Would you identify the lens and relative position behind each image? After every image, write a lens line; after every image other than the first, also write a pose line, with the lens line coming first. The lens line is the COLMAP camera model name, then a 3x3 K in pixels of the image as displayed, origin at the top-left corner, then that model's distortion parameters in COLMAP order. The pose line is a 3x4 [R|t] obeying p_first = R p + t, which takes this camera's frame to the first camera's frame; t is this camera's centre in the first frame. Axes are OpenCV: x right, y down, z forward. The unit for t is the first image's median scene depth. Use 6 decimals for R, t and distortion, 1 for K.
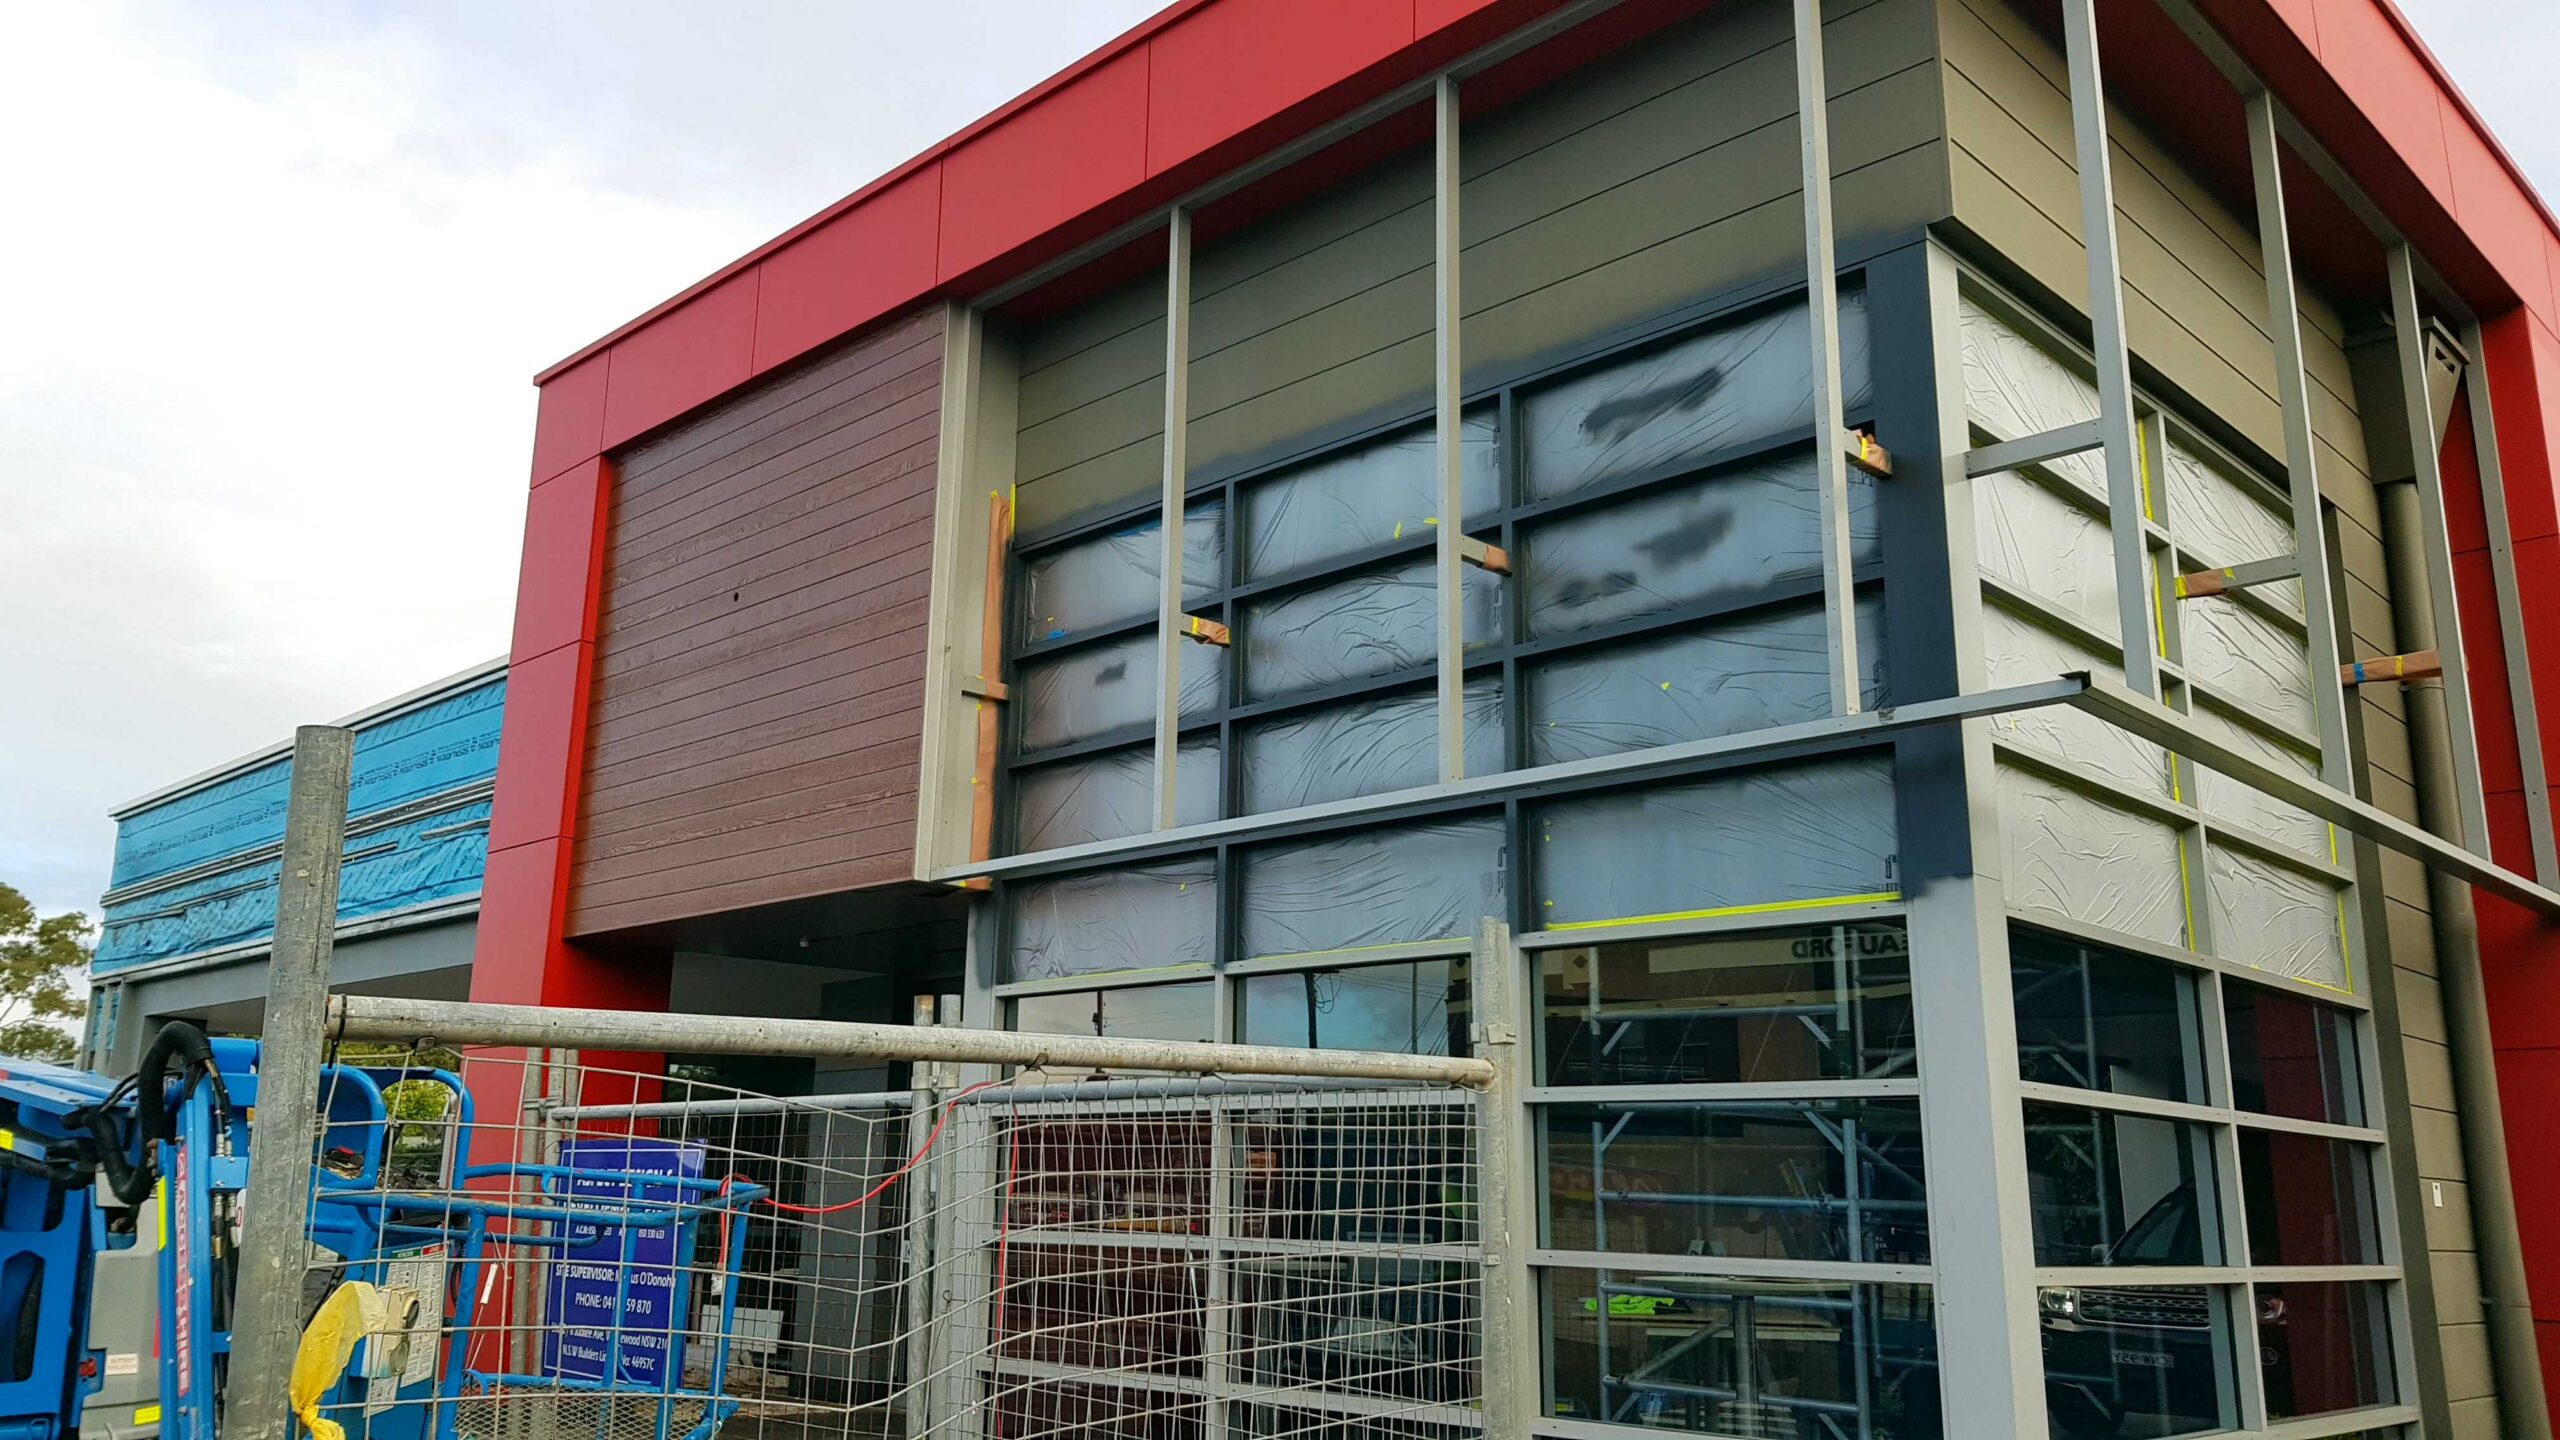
lens RADIAL K [[2000.9, 0, 1256.1], [0, 2000.9, 714.5], [0, 0, 1]] dist [0.081308, -0.132857]
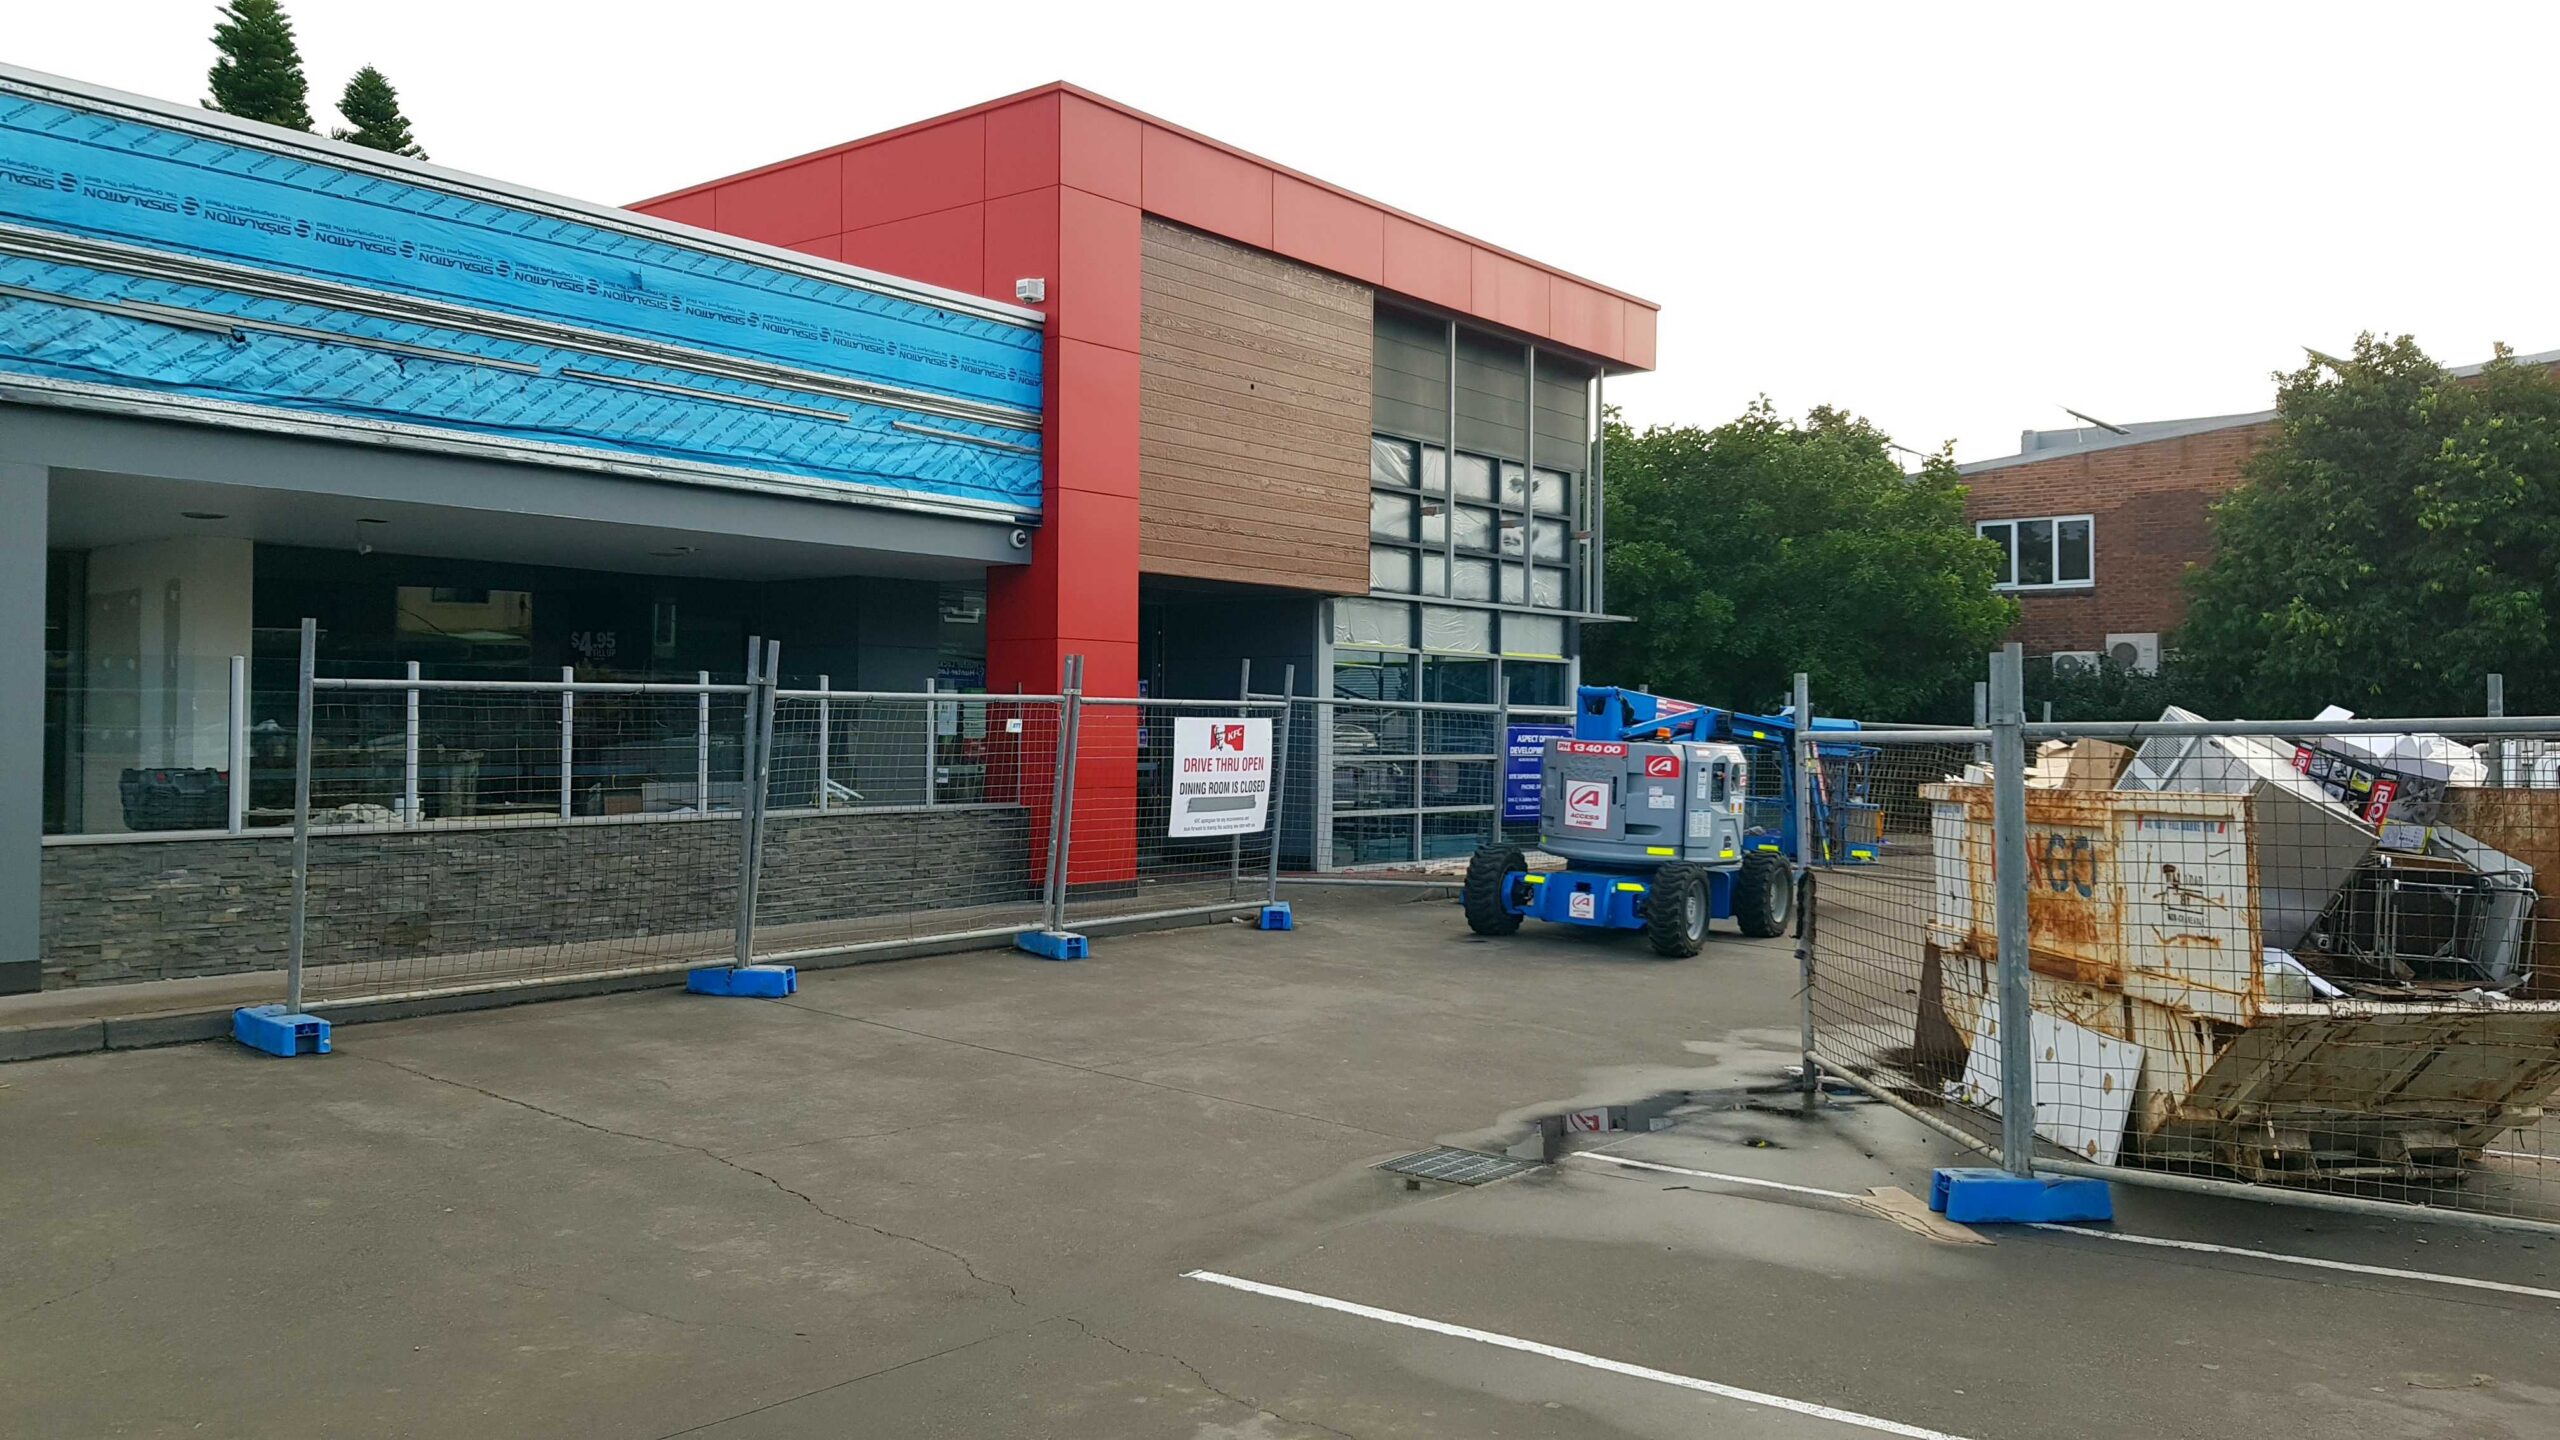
lens RADIAL K [[2000.9, 0, 1249.6], [0, 2000.9, 688.9], [0, 0, 1]] dist [0.081308, -0.132857]
pose [[-0.112582, -0.002327, 0.993640, -2.462102], [-0.248754, 0.968220, -0.025917, 0.291041], [-0.962001, -0.250090, -0.109583, 1.472479]]
